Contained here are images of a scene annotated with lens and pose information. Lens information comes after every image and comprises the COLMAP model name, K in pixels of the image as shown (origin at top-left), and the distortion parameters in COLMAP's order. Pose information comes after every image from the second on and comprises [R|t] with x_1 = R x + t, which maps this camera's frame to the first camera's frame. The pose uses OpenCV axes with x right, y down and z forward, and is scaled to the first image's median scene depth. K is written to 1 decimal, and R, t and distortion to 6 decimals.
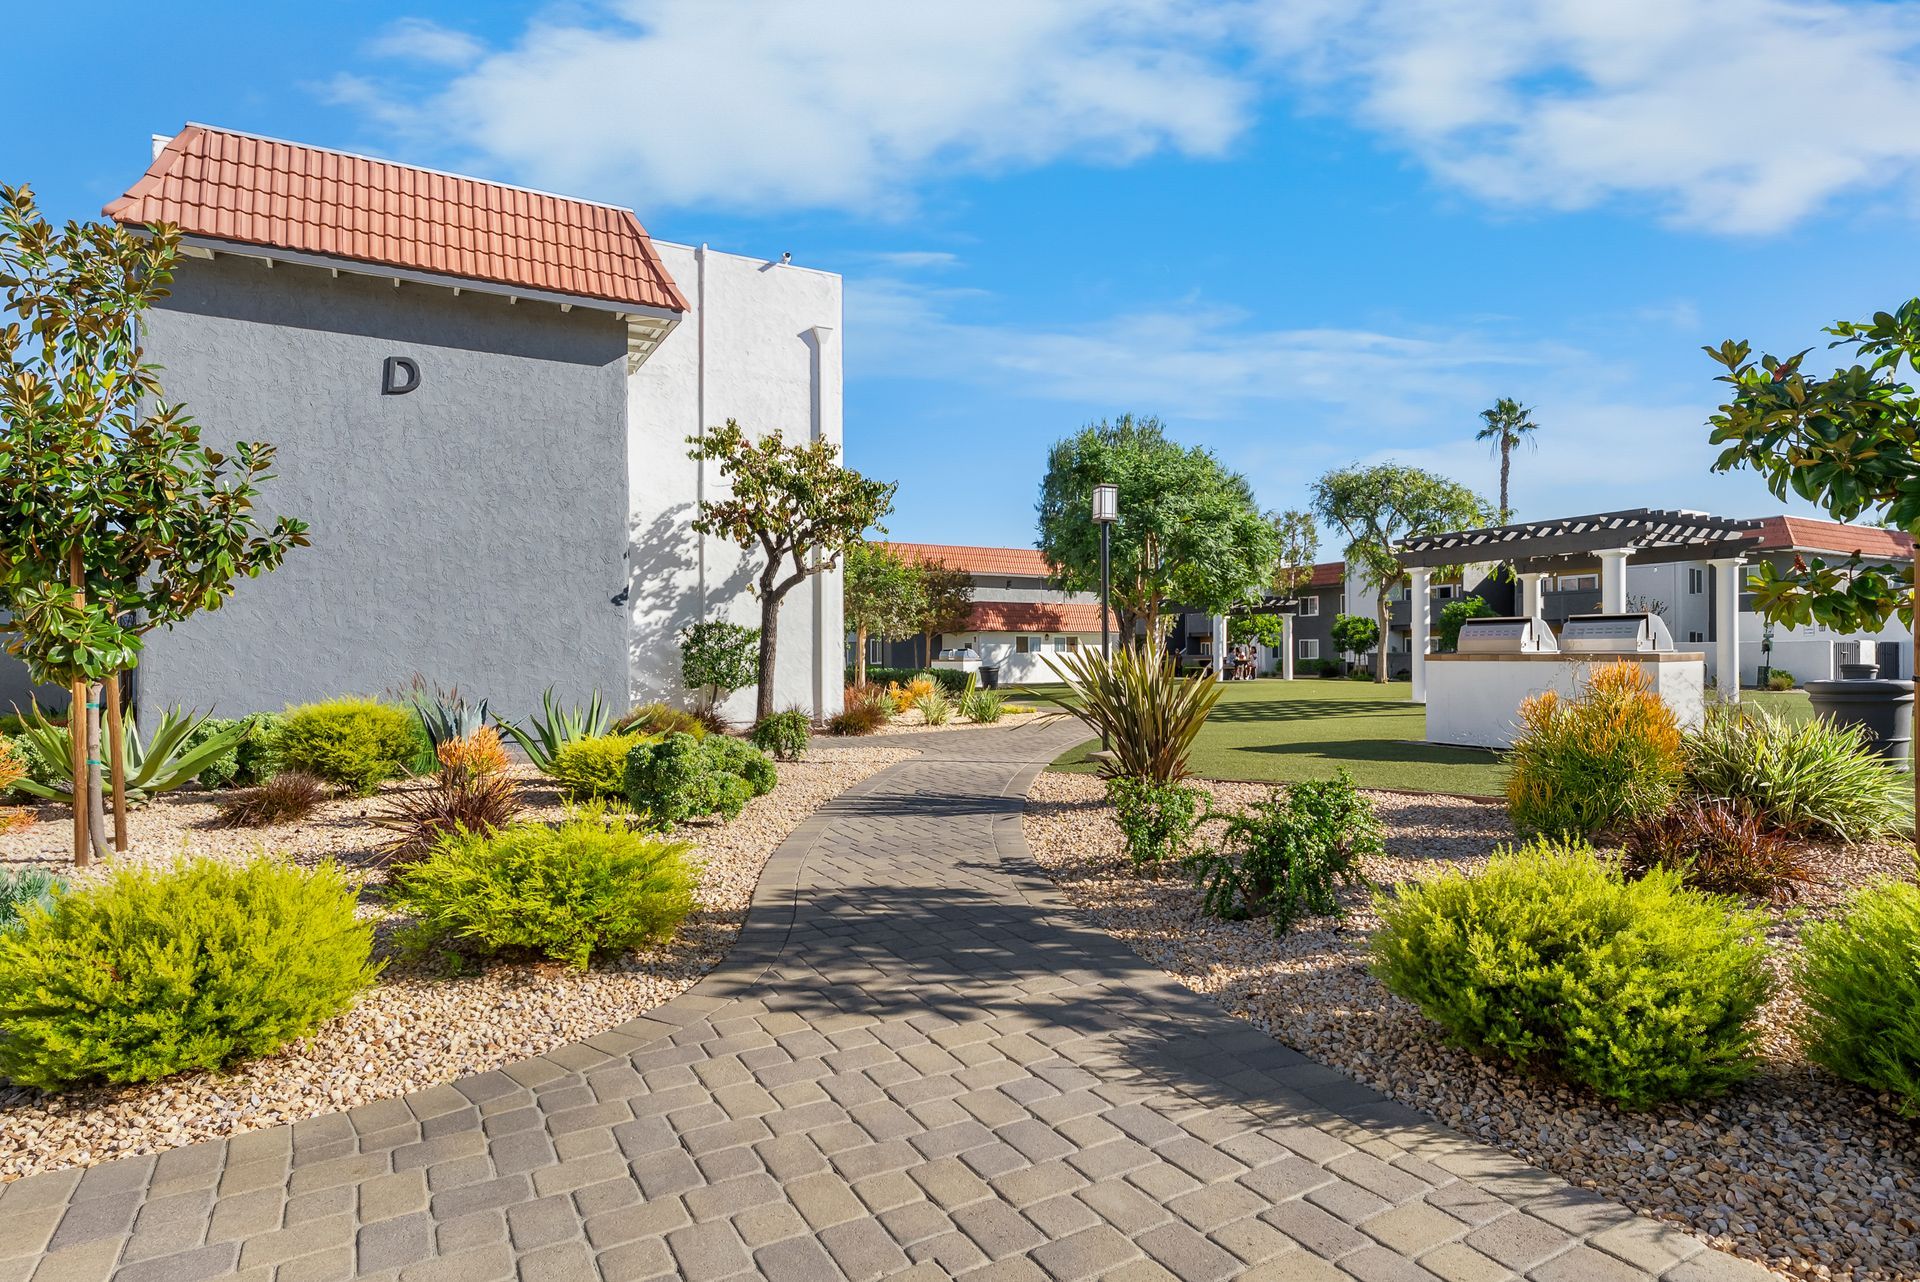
lens RADIAL K [[1061.6, 0, 958.0], [0, 1061.6, 649.5], [0, 0, 1]] dist [0.000733, -0.004225]
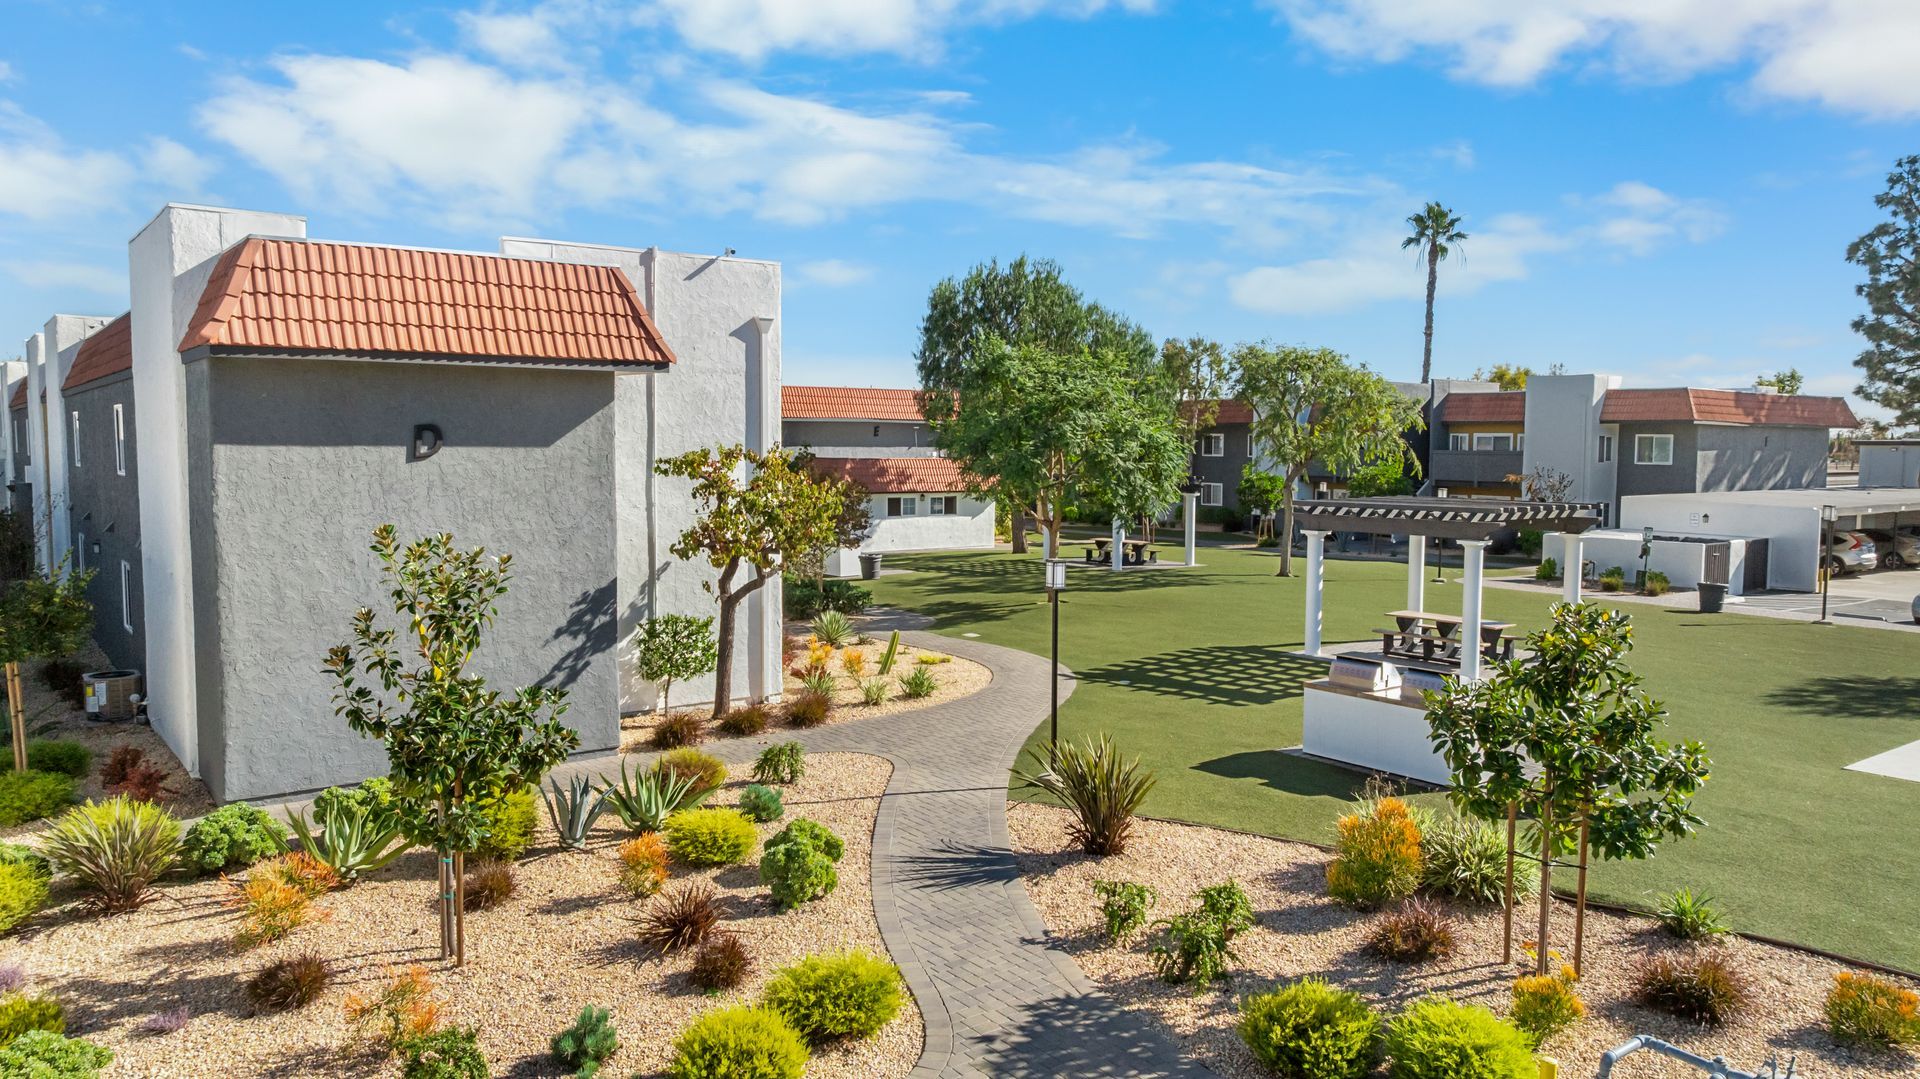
lens RADIAL K [[1372.7, 0, 978.8], [0, 1372.7, 541.9], [0, 0, 1]] dist [-0.014453, 0.004487]
pose [[0.988389, 0.000441, 0.151945, -0.077095], [-0.012886, 0.996637, 0.080930, -0.123095], [-0.151398, -0.081948, 0.985070, -0.219336]]
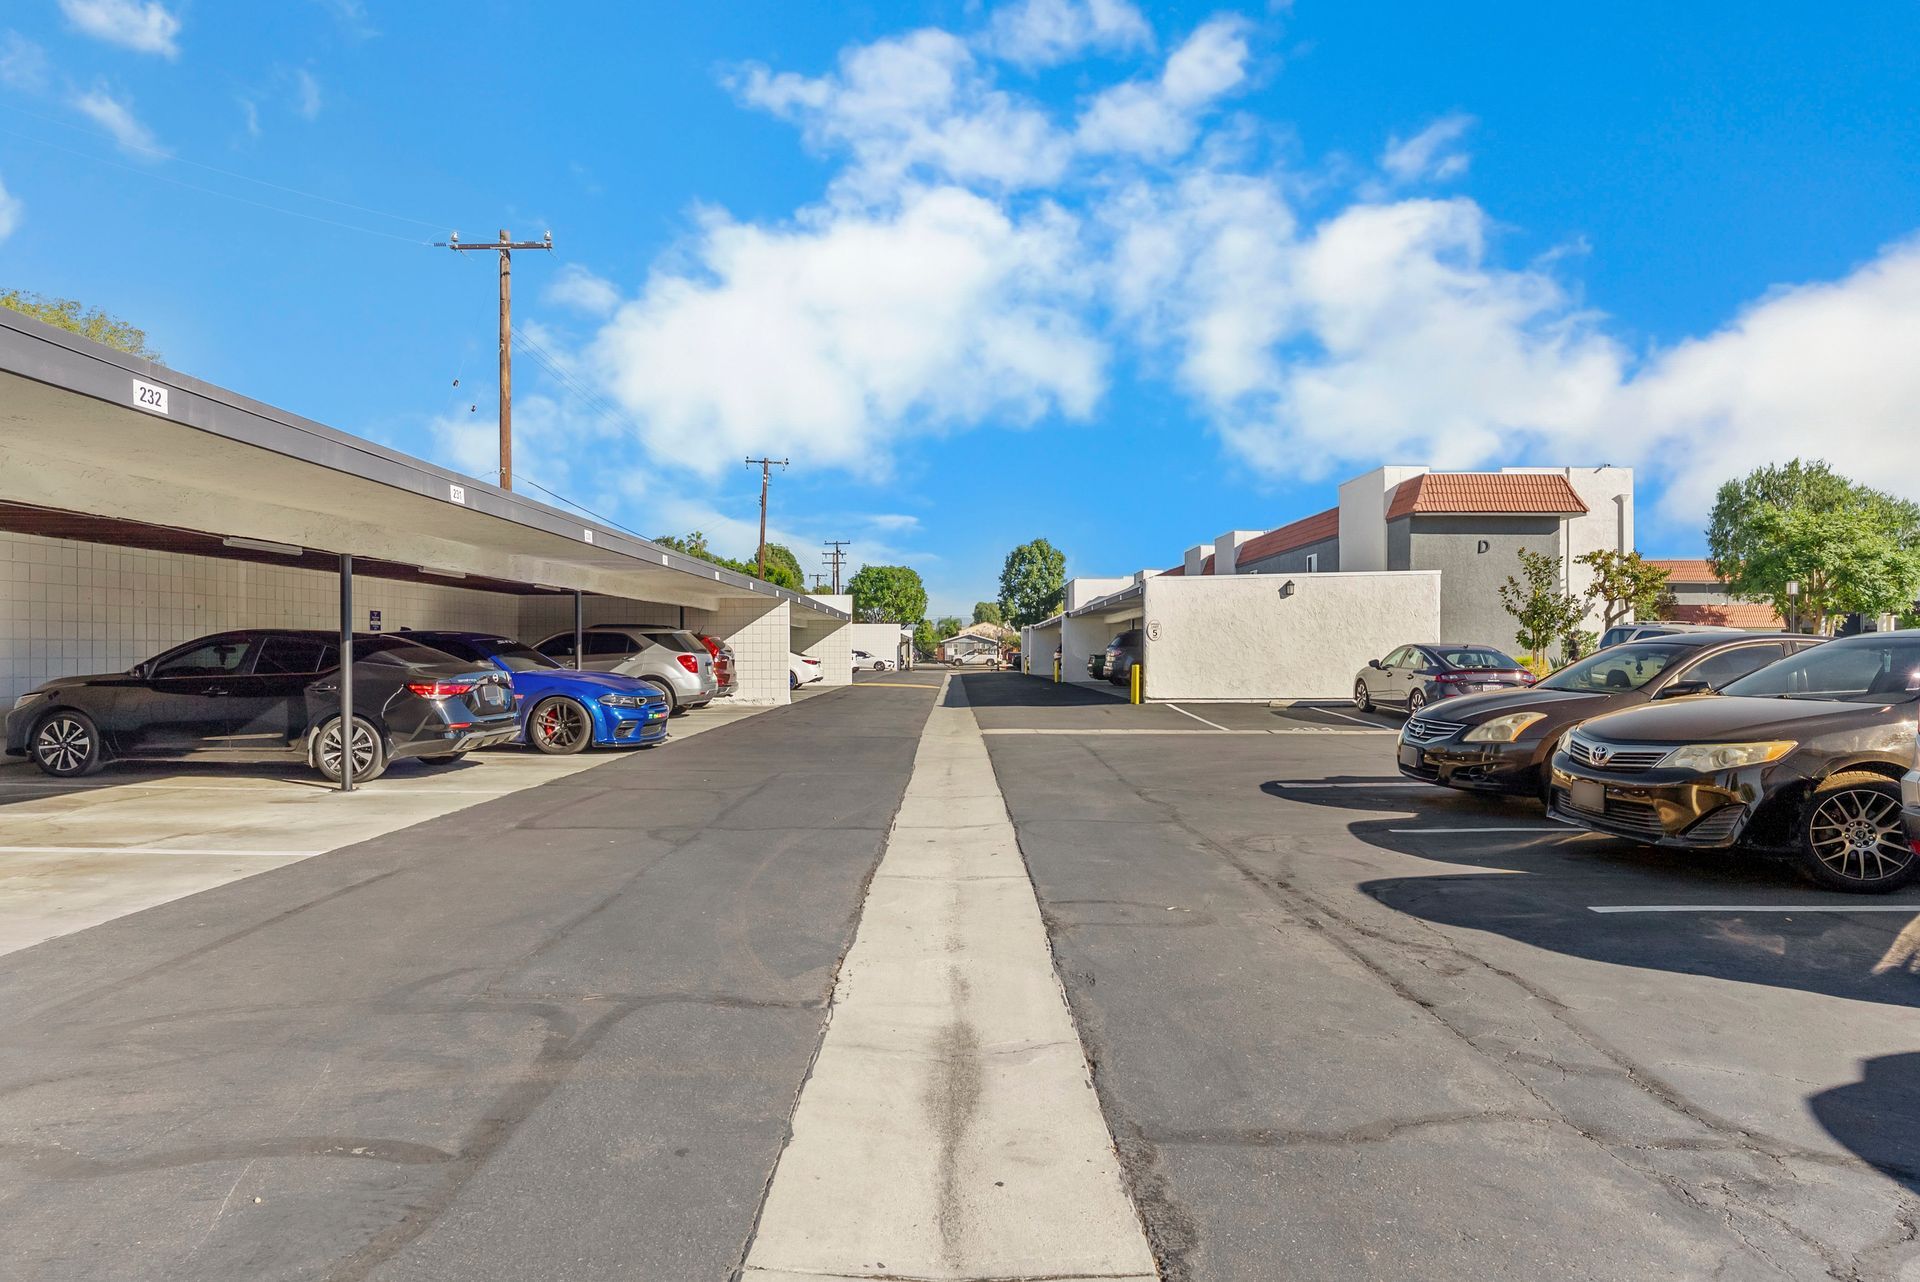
lens RADIAL K [[1061.6, 0, 953.6], [0, 1061.6, 642.0], [0, 0, 1]] dist [0.000733, -0.004225]
pose [[0.874280, 0.003202, -0.485411, -0.170008], [-0.002310, 0.999994, 0.002436, -0.001485], [0.485416, -0.001008, 0.874283, -0.976807]]
